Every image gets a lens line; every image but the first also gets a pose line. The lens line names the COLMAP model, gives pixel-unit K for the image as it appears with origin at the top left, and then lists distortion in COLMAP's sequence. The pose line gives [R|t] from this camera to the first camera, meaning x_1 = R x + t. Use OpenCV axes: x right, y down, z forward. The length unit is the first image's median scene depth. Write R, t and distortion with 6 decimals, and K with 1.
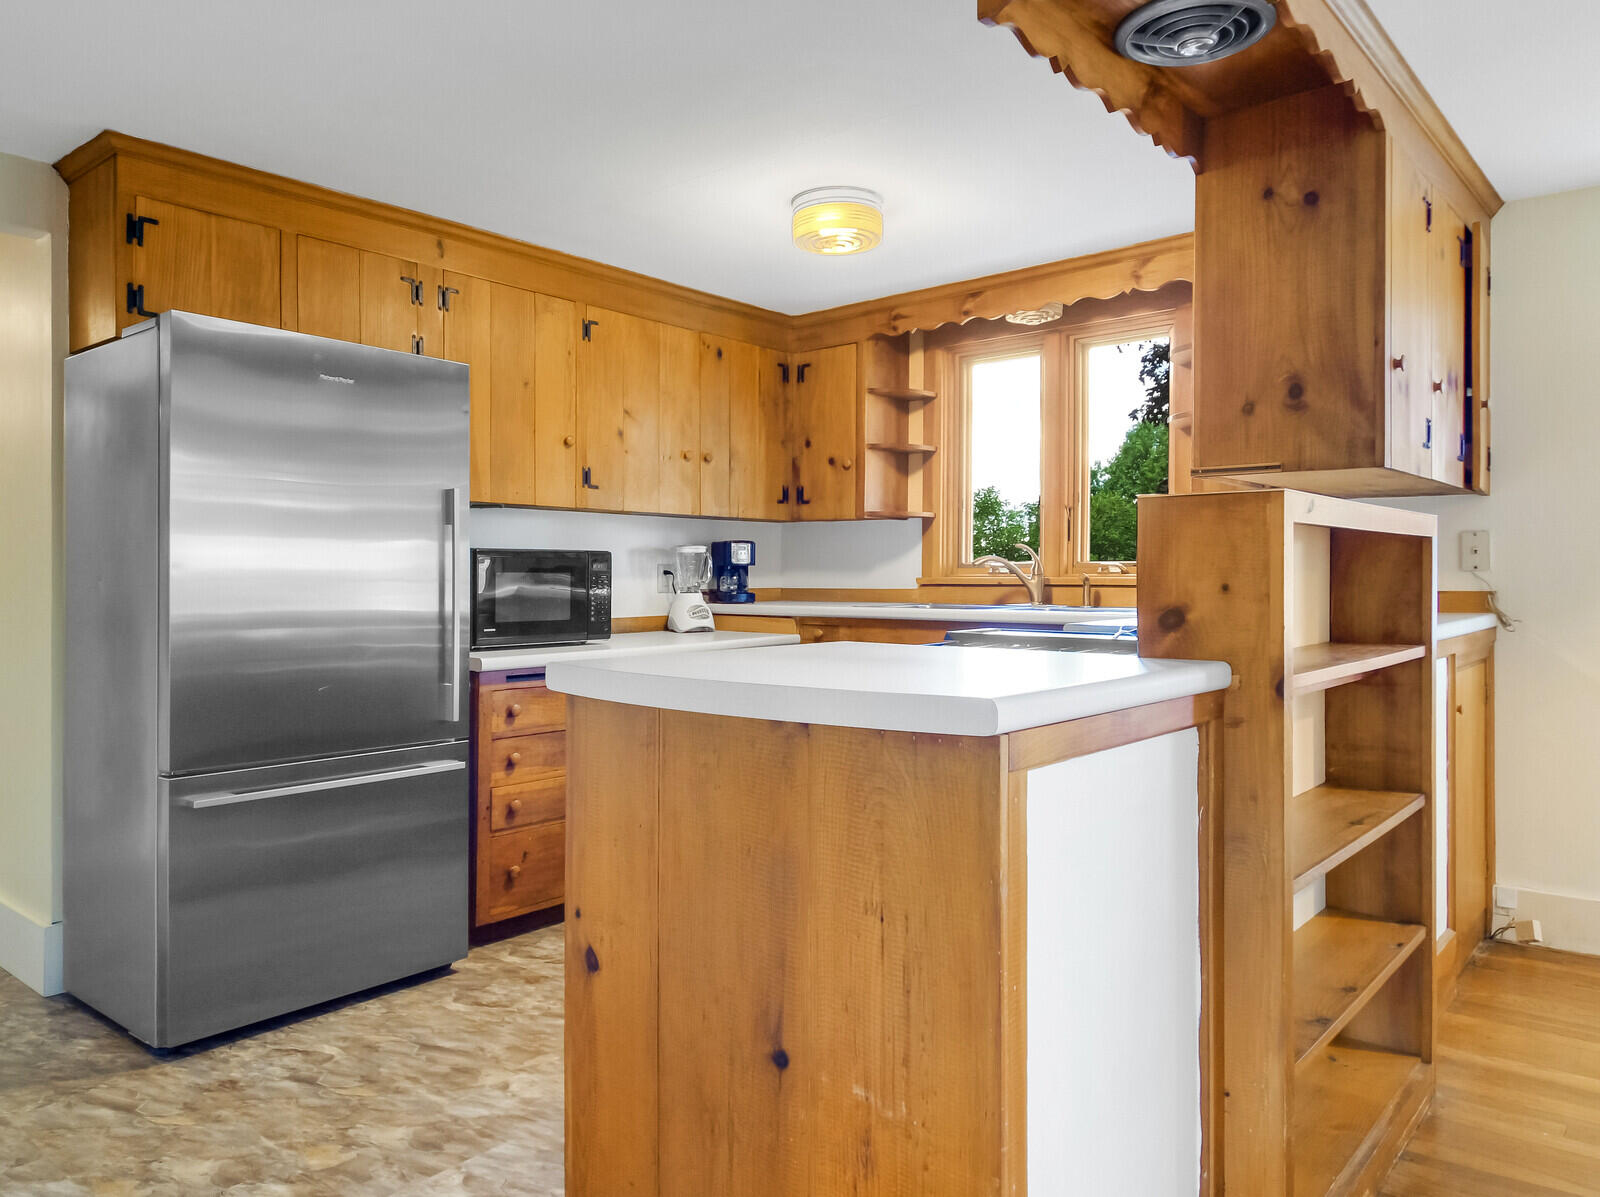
lens RADIAL K [[1130.4, 0, 800.0], [0, 1130.4, 598.5], [0, 0, 1]] dist [0.087405, -0.093110]
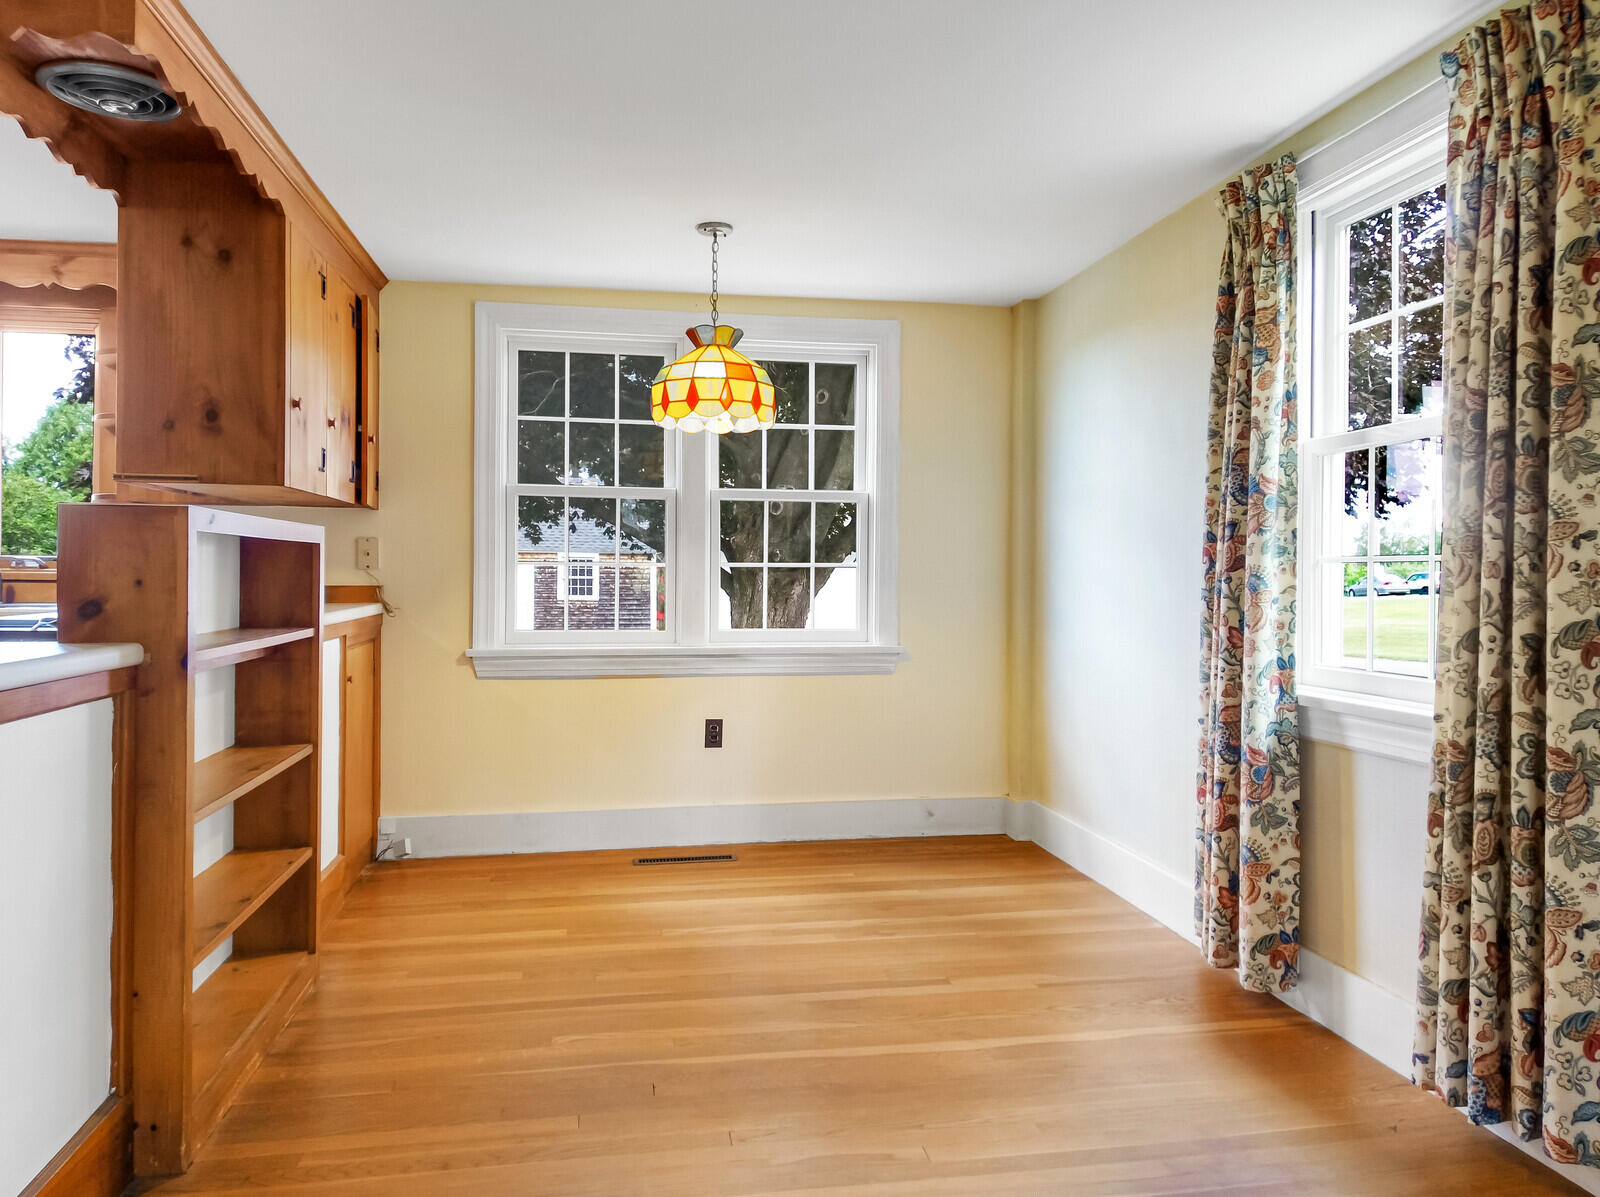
lens RADIAL K [[1102.7, 0, 802.8], [0, 1102.7, 567.4], [0, 0, 1]] dist [0.031556, -0.039450]
pose [[0.637873, 0.010858, 0.770065, -0.056765], [0.007066, 0.999776, -0.019949, 0.001965], [-0.770109, 0.018166, 0.637653, -0.193605]]
